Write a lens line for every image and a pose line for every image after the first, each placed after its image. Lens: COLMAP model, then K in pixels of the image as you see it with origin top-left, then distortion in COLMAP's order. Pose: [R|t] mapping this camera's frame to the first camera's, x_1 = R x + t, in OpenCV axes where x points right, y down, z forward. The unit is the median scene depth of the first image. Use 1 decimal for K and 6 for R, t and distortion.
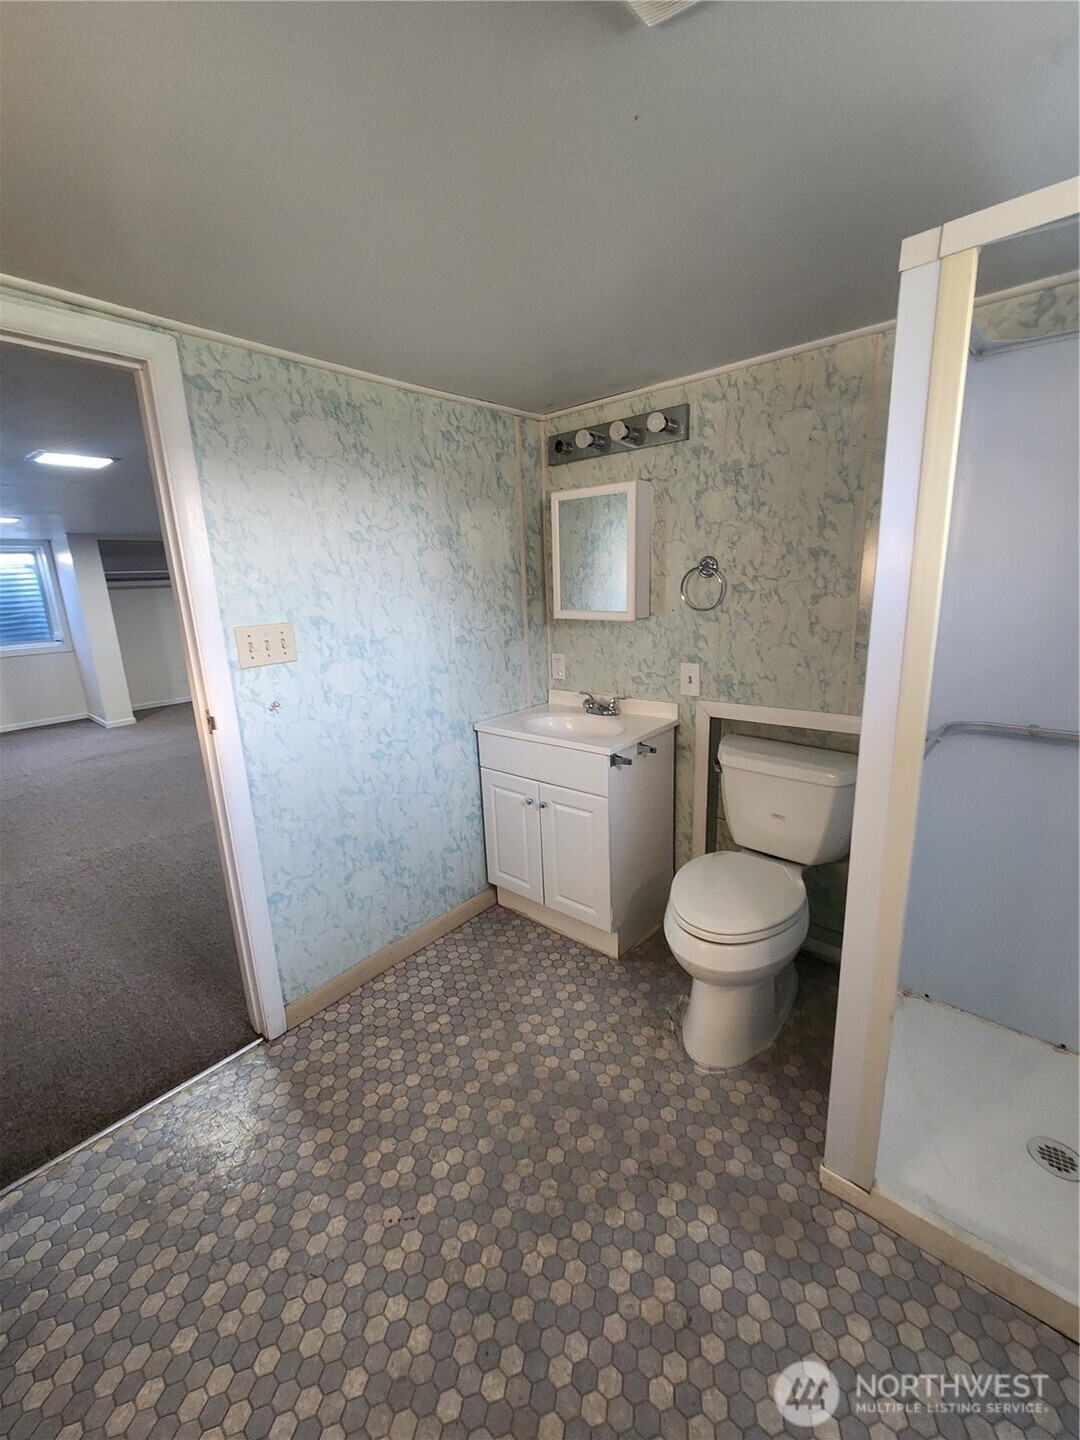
lens RADIAL K [[591.4, 0, 540.9], [0, 591.4, 720.1], [0, 0, 1]] dist [0.004031, -0.002952]
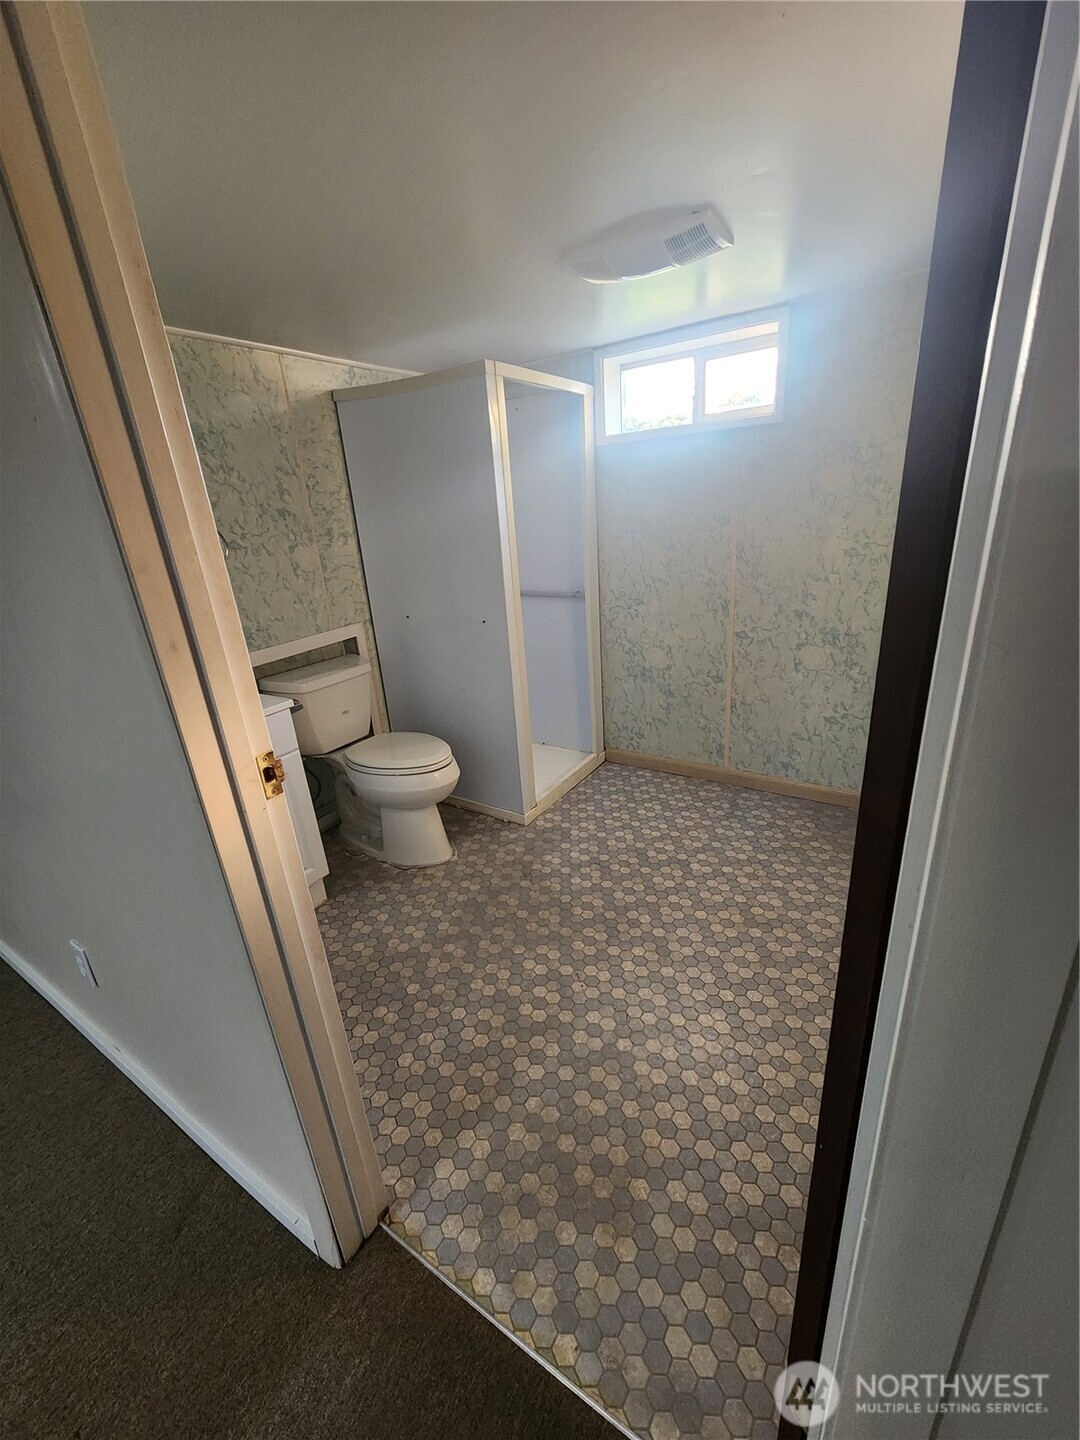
lens RADIAL K [[591.4, 0, 539.0], [0, 591.4, 720.5], [0, 0, 1]] dist [0.004031, -0.002952]
pose [[-0.148852, -0.296200, 0.943455, -1.100747], [0.307982, 0.892744, 0.328871, -0.147908], [-0.939676, 0.339520, -0.041663, 0.770410]]
